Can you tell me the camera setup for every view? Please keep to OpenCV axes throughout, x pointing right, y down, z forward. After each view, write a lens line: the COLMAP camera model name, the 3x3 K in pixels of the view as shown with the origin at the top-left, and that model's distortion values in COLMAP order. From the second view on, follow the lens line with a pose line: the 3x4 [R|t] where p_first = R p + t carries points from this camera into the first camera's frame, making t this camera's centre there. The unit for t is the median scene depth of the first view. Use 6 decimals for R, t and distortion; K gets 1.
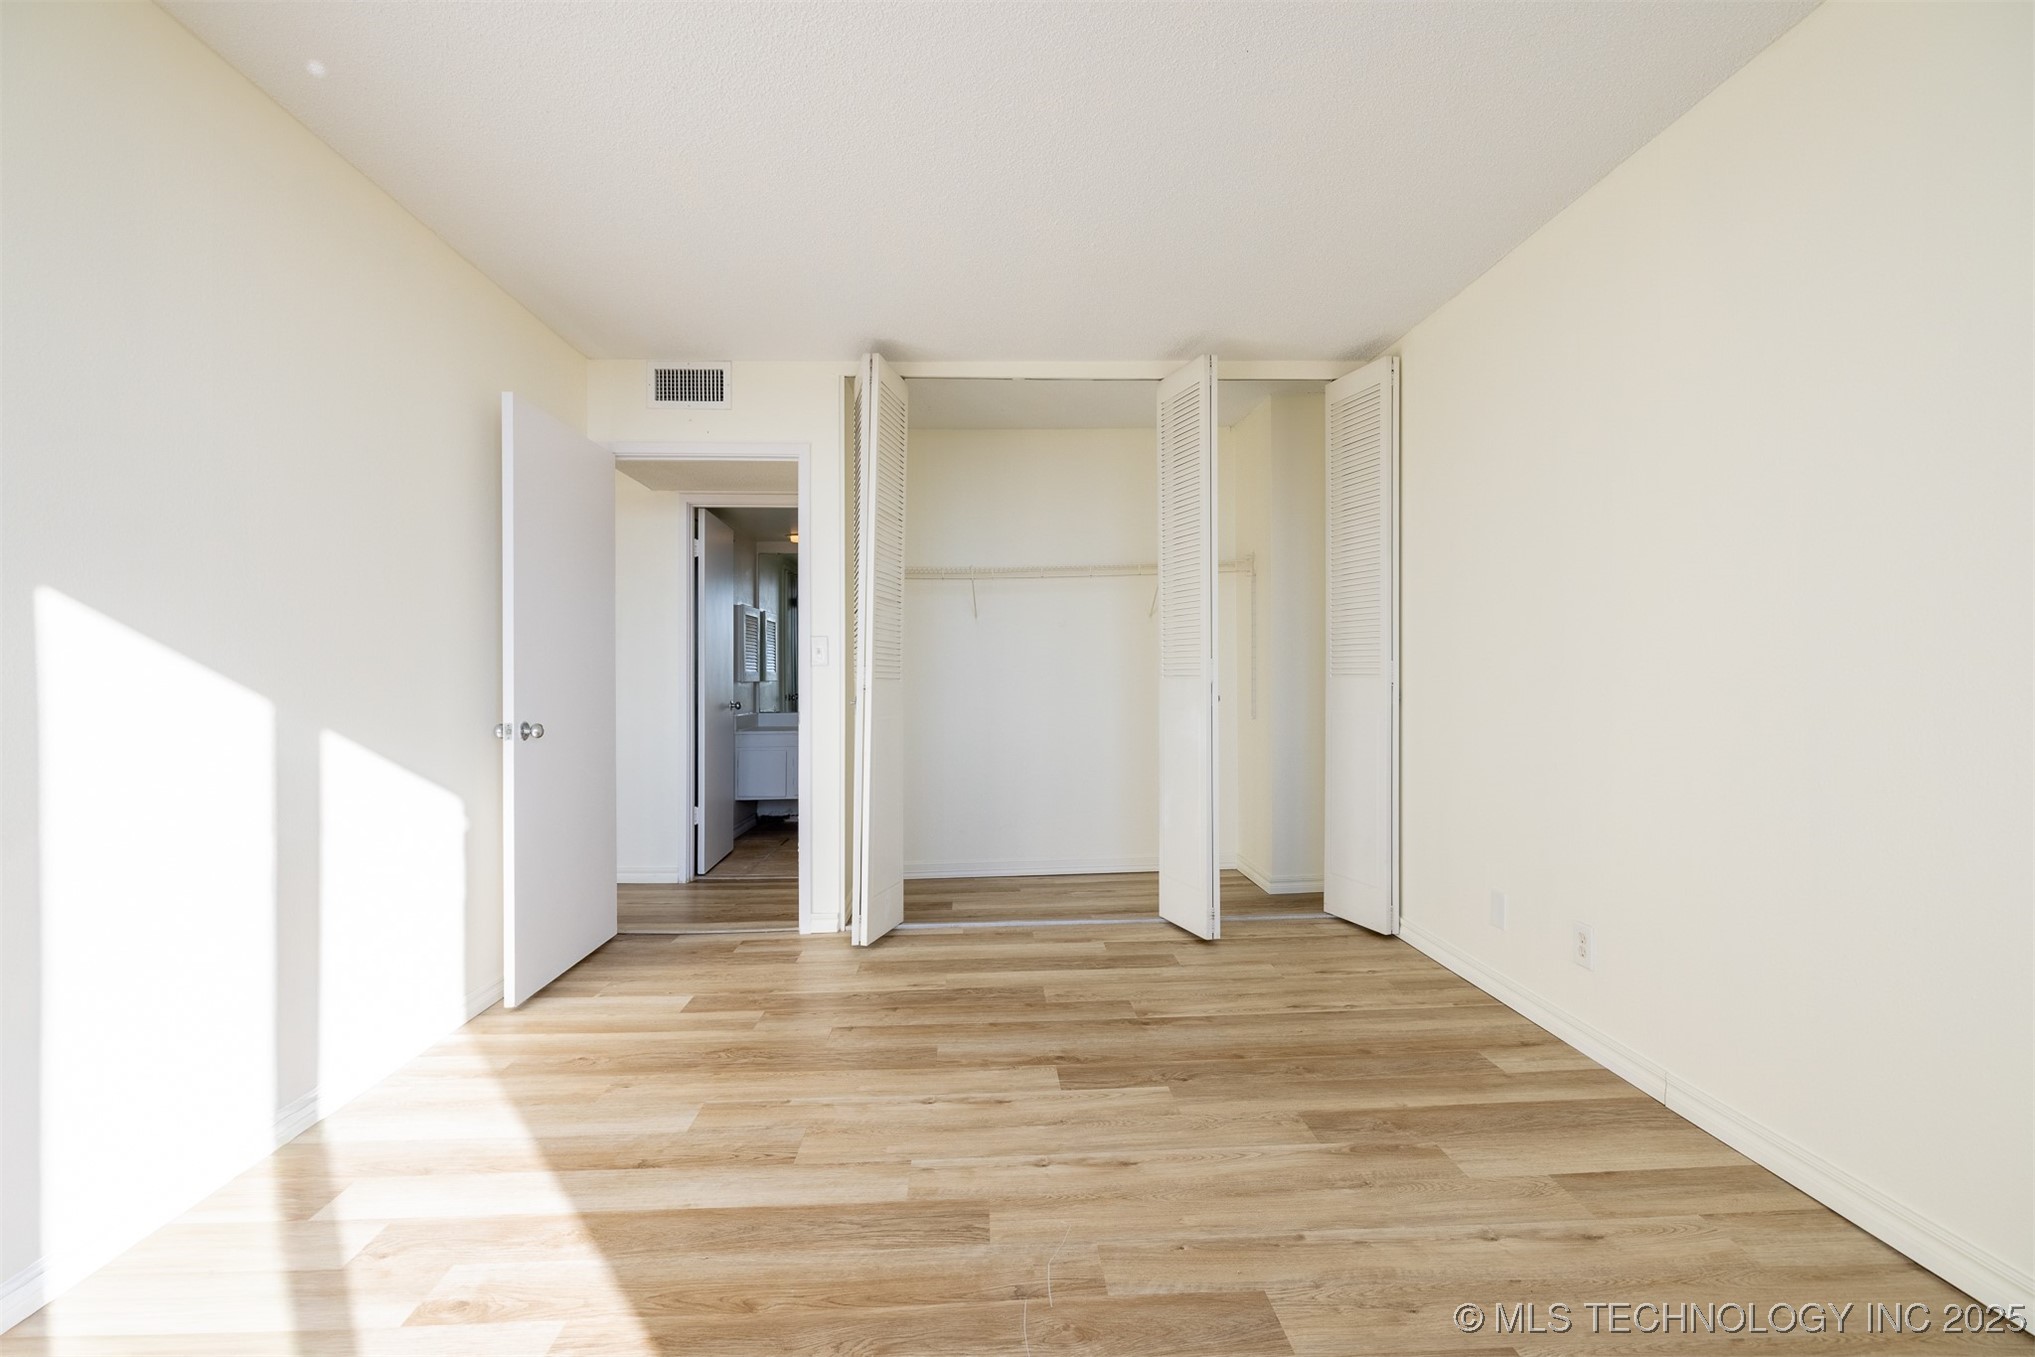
lens RADIAL K [[858.5, 0, 1013.2], [0, 858.5, 668.1], [0, 0, 1]] dist [0.001346, -0.000371]
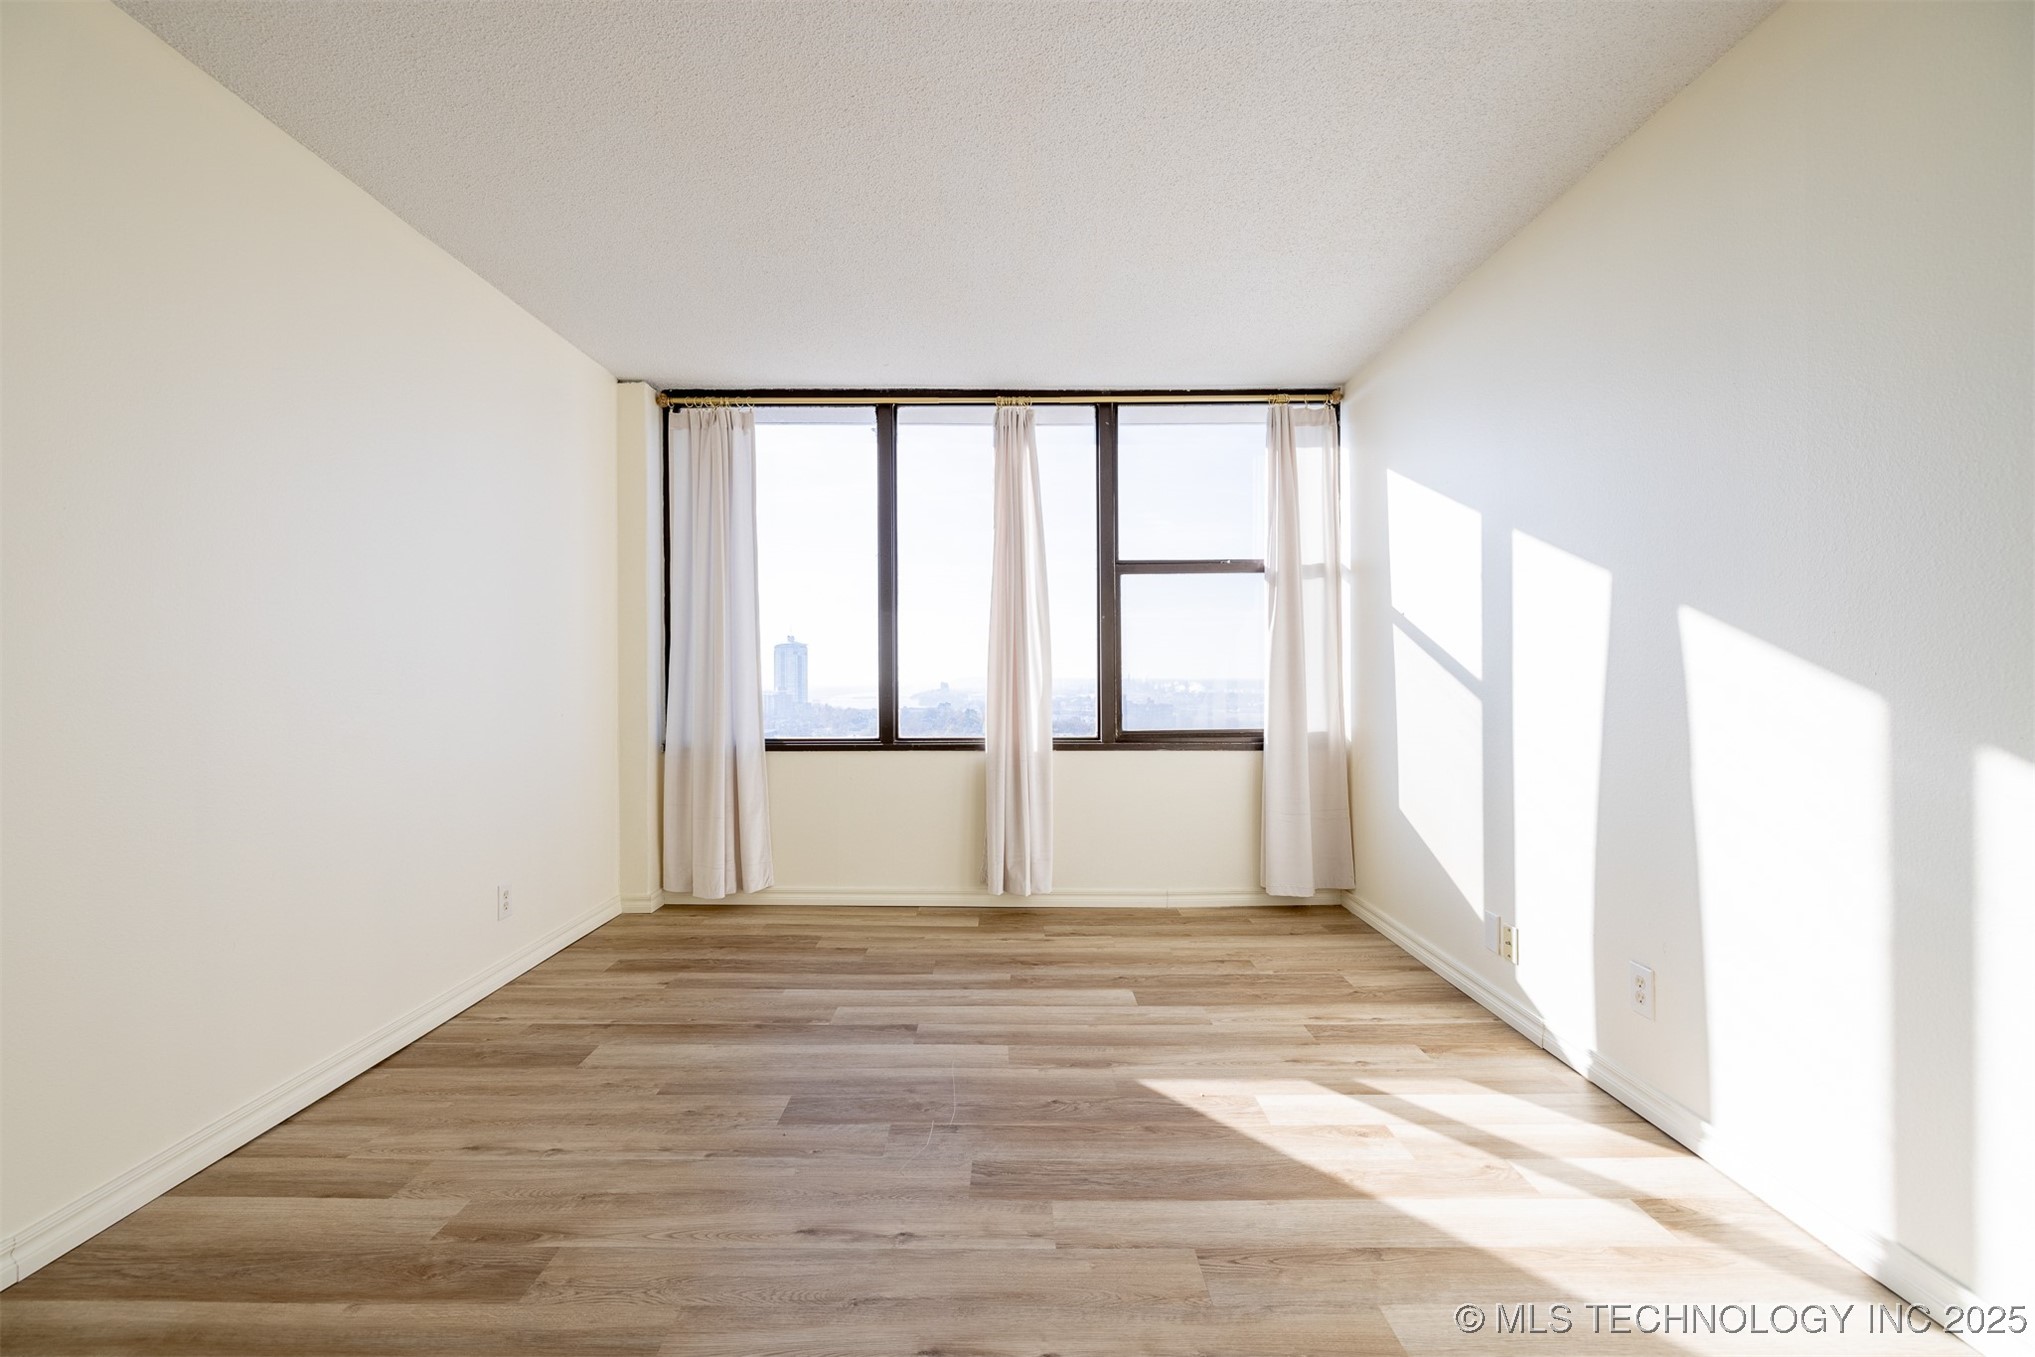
lens RADIAL K [[858.5, 0, 1026.9], [0, 858.5, 691.6], [0, 0, 1]] dist [0.001346, -0.000371]
pose [[-0.999683, 0.008102, 0.023850, -0.122394], [0.008214, 0.999956, 0.004592, 0.022581], [-0.023812, 0.004786, -0.999705, 1.969388]]
